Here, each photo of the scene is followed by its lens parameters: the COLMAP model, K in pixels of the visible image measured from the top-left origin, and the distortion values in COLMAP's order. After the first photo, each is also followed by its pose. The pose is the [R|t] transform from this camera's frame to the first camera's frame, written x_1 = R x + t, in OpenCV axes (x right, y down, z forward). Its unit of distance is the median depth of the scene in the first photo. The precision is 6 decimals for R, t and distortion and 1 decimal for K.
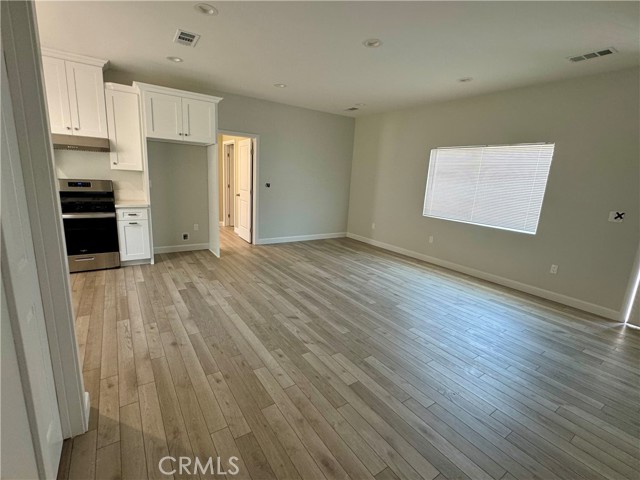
lens RADIAL K [[300.7, 0, 319.8], [0, 300.7, 238.4], [0, 0, 1]] dist [-0.003683, 0.000370]
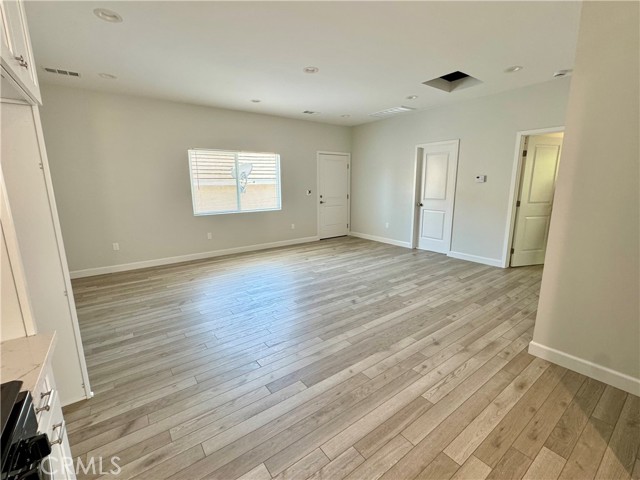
lens RADIAL K [[285.1, 0, 320.0], [0, 285.1, 239.8], [0, 0, 1]] dist [0.004352, -0.000273]
pose [[-0.043983, -0.252953, 0.966478, -1.033633], [0.210131, 0.943431, 0.256483, -0.262473], [-0.976683, 0.214368, 0.011658, 1.002812]]
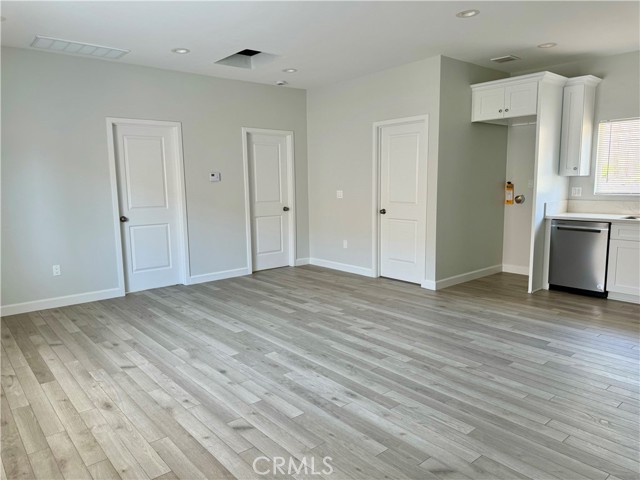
lens RADIAL K [[453.7, 0, 319.7], [0, 453.7, 240.5], [0, 0, 1]] dist [0.054204, -0.002966]
pose [[-0.993374, -0.023699, -0.112455, 0.205136], [-0.059693, 0.942559, 0.328663, -0.405208], [0.098207, 0.333198, -0.937728, 2.058848]]
